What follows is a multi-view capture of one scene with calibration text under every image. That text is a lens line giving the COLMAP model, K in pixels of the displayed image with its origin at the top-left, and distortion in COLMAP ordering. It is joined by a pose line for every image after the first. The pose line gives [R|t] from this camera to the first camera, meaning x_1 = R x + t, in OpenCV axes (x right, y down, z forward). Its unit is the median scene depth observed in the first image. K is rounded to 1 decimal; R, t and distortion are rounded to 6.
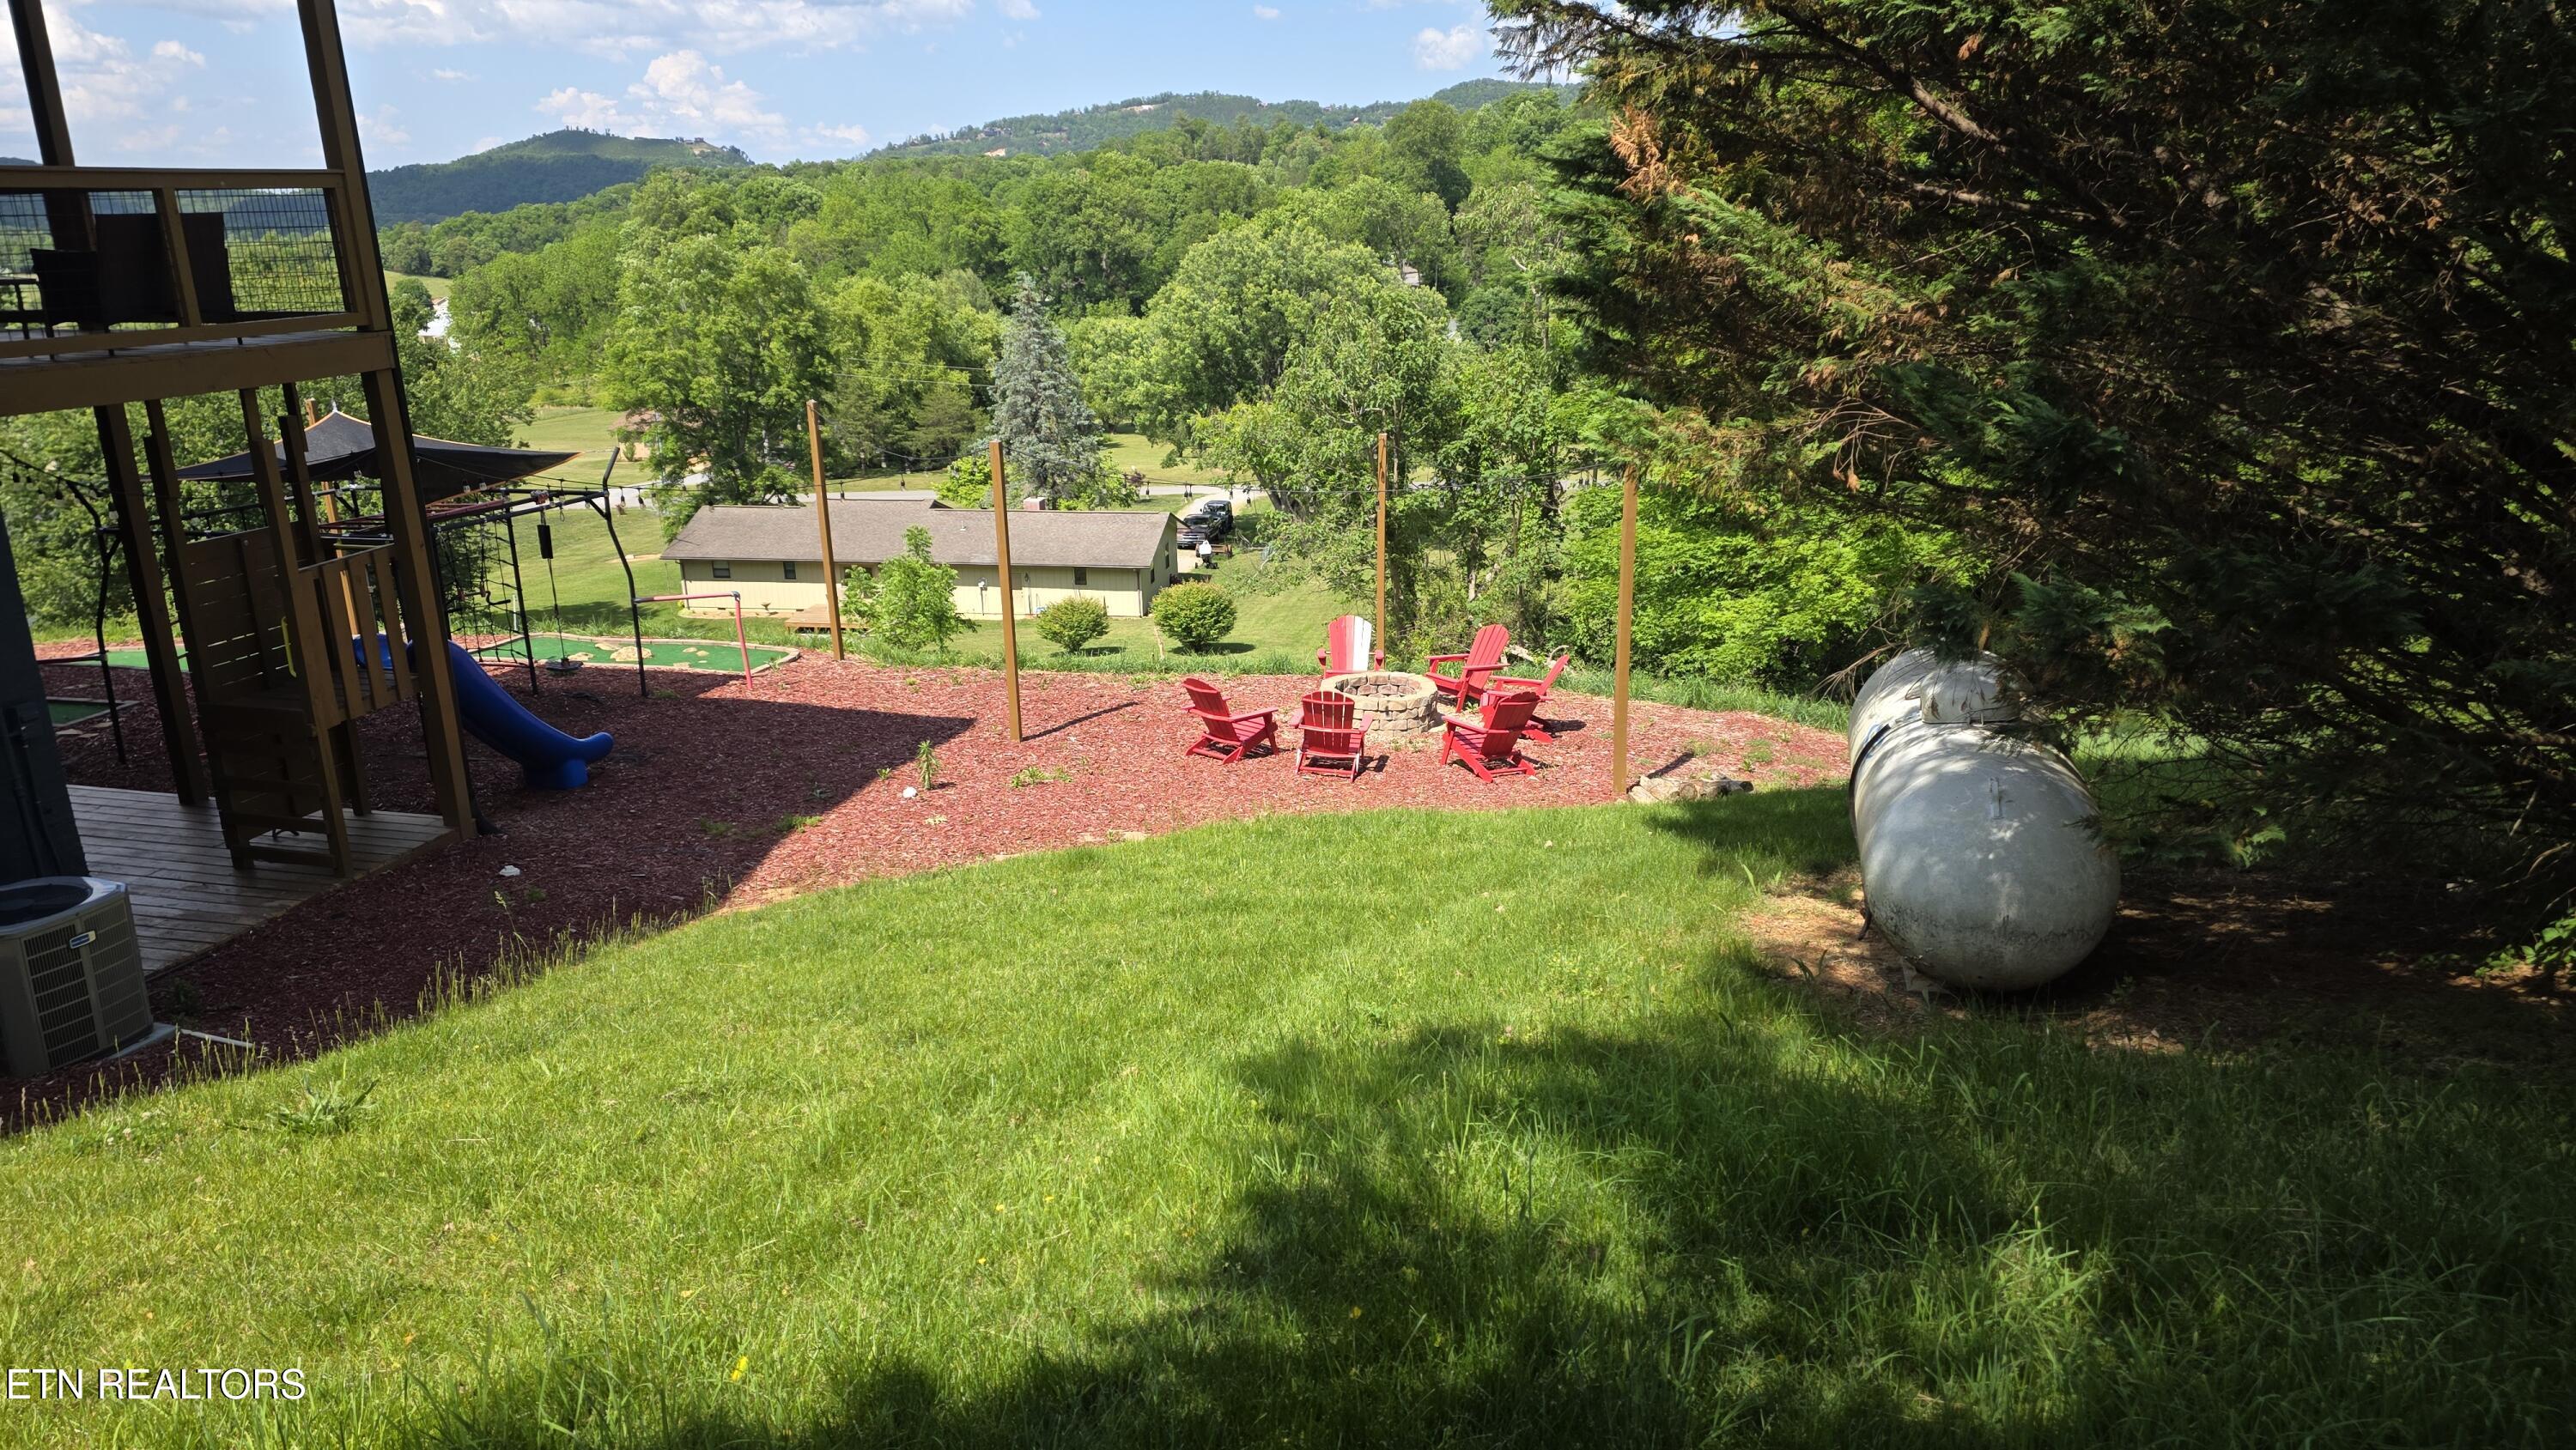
lens RADIAL K [[1765.2, 0, 1288.0], [0, 1765.2, 725.0], [0, 0, 1]] dist [0.087026, -0.000029]
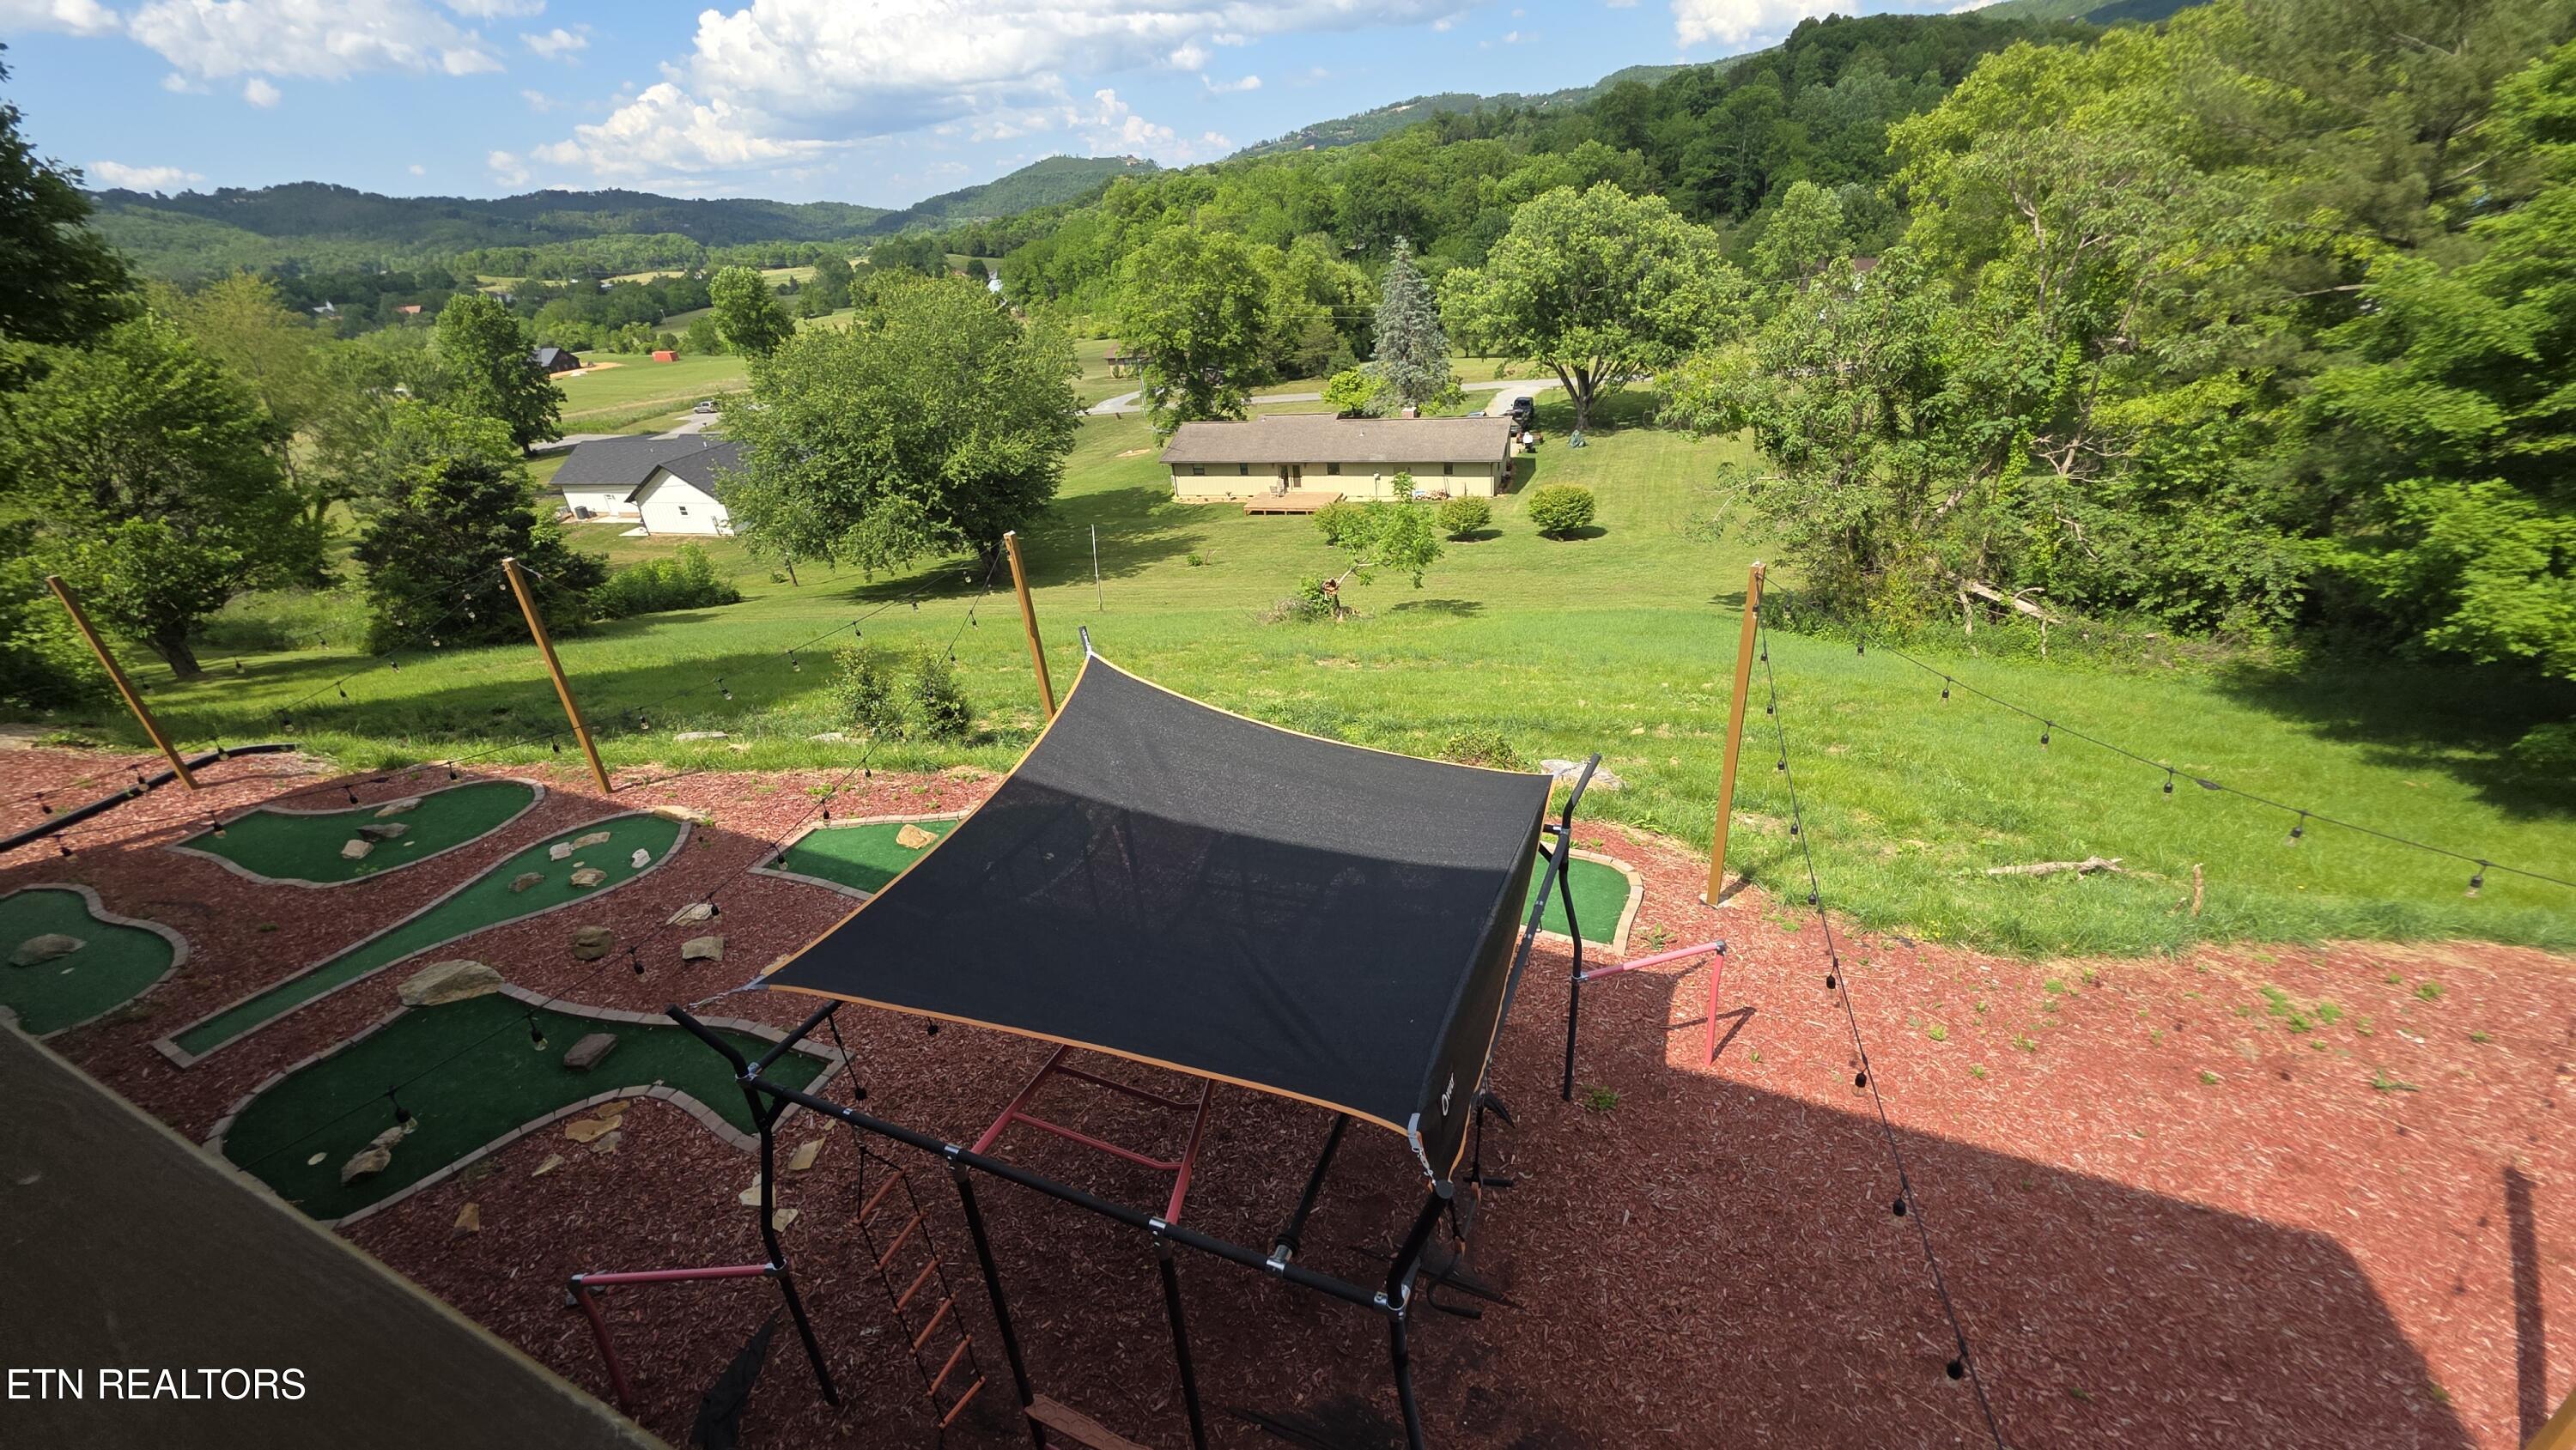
lens RADIAL K [[1034.5, 0, 1284.1], [0, 1034.5, 713.4], [0, 0, 1]] dist [0.014869, -0.000175]
pose [[0.983280, 0.019117, -0.181095, -0.069625], [0.015930, 0.981632, 0.190119, -0.038678], [0.181403, -0.189825, 0.964914, 0.118118]]
